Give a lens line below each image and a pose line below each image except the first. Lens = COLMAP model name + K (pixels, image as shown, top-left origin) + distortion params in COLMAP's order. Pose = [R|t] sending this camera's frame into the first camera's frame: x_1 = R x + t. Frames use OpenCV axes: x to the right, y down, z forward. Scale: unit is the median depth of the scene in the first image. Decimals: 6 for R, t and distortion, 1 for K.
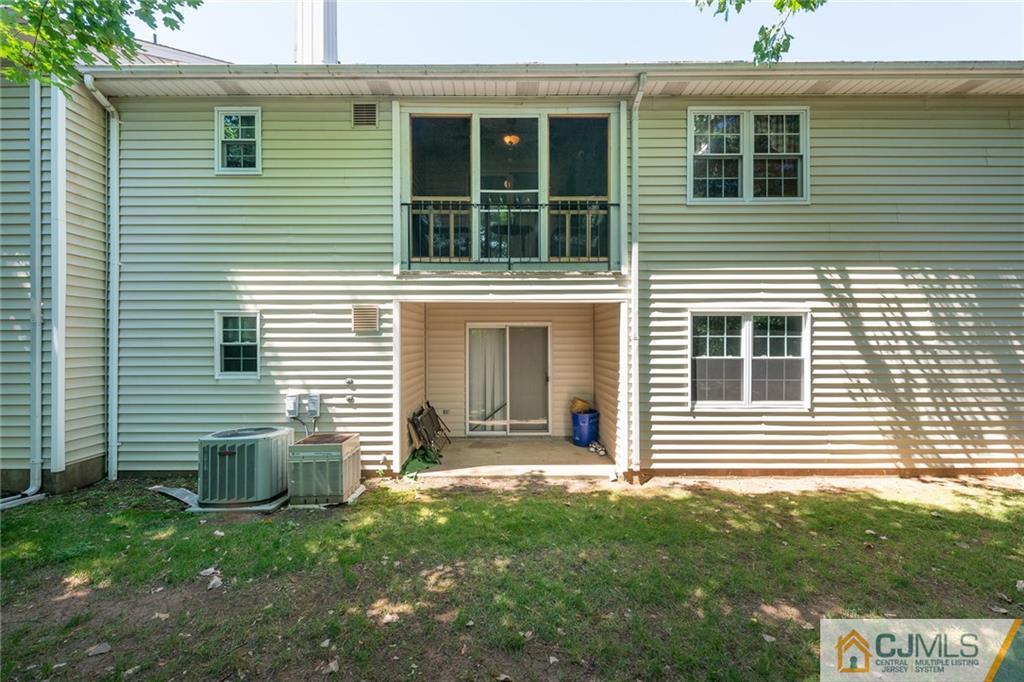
lens RADIAL K [[418.0, 0, 511.2], [0, 418.0, 331.4], [0, 0, 1]] dist [-0.000115, -0.000336]
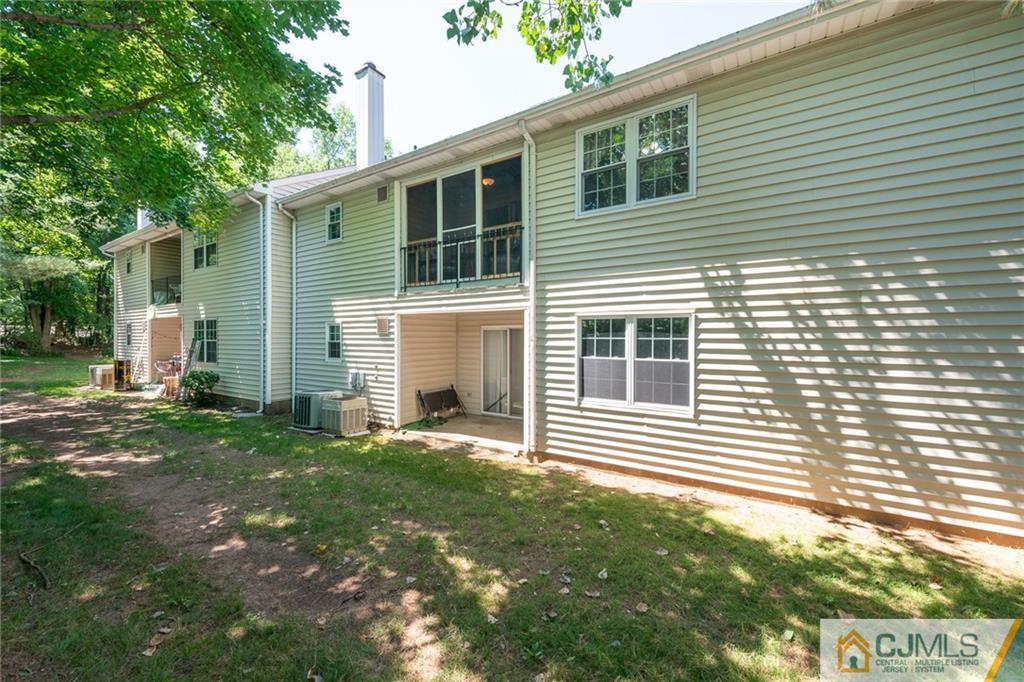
lens RADIAL K [[418.0, 0, 511.2], [0, 418.0, 331.4], [0, 0, 1]] dist [-0.000115, -0.000336]
pose [[0.826903, -0.005009, -0.562322, 0.904163], [0.005246, 0.999986, -0.001193, -0.005629], [0.562320, -0.001963, 0.826918, -0.010921]]
